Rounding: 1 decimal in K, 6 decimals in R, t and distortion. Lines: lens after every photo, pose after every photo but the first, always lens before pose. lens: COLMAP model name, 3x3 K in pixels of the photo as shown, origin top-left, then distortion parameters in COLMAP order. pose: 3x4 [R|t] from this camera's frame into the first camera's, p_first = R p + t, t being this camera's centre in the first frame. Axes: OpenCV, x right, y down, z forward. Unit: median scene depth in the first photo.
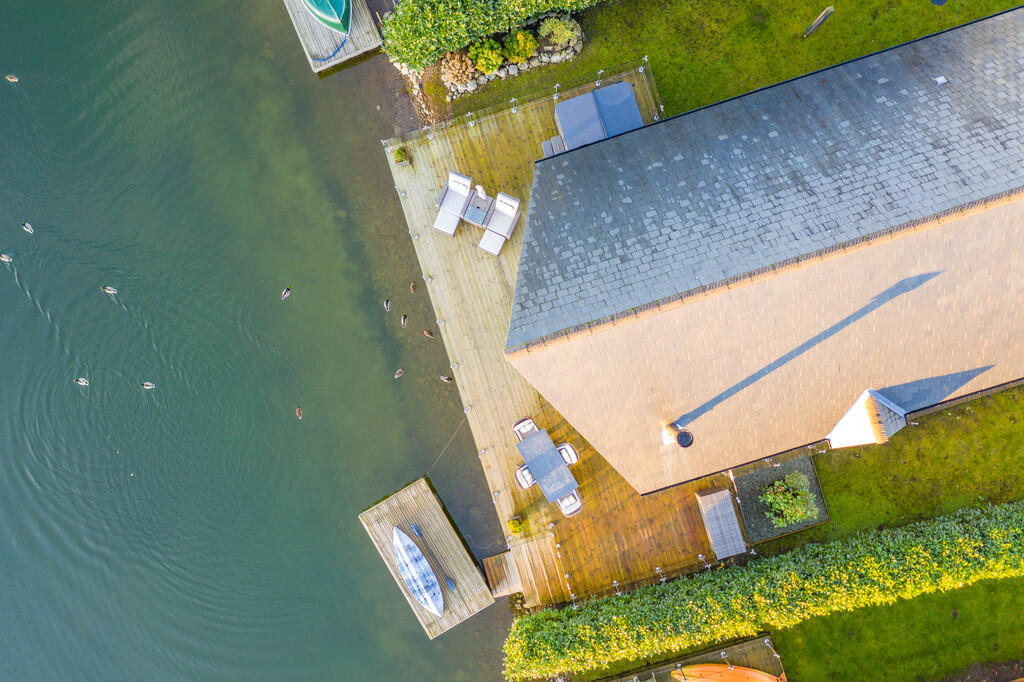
lens RADIAL K [[824.9, 0, 508.7], [0, 824.9, 338.7], [0, 0, 1]] dist [0.001732, 0.011128]
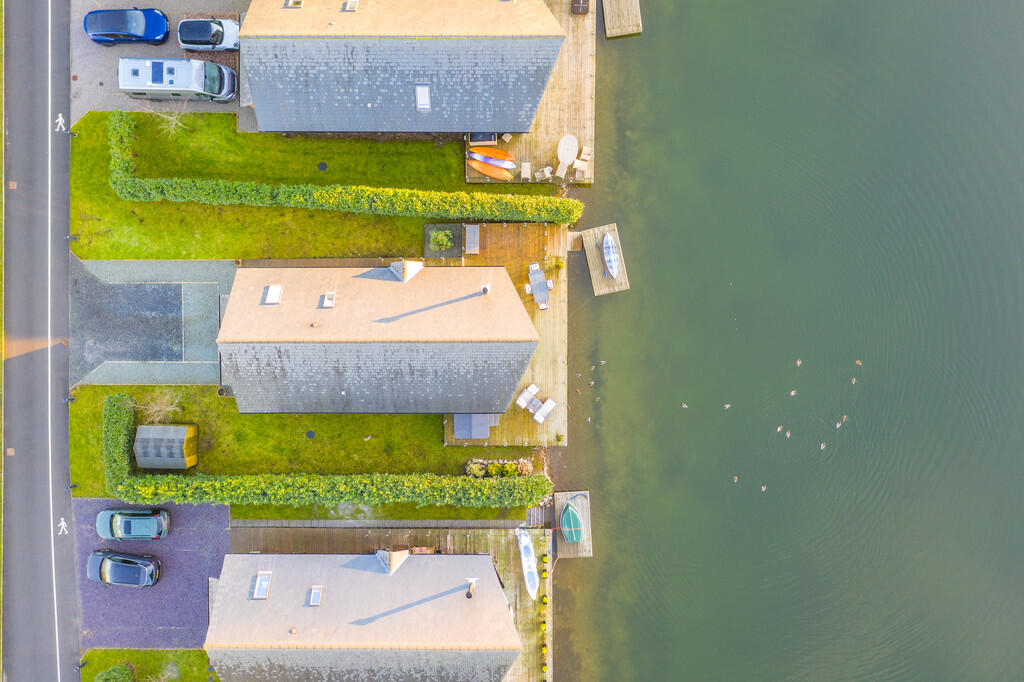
lens RADIAL K [[824.9, 0, 513.7], [0, 824.9, 343.2], [0, 0, 1]] dist [0.001732, 0.011128]
pose [[-0.953994, -0.296554, 0.044170, -0.032504], [0.296424, -0.955008, -0.009615, 0.008522], [0.045034, 0.003921, 0.998978, -1.246047]]
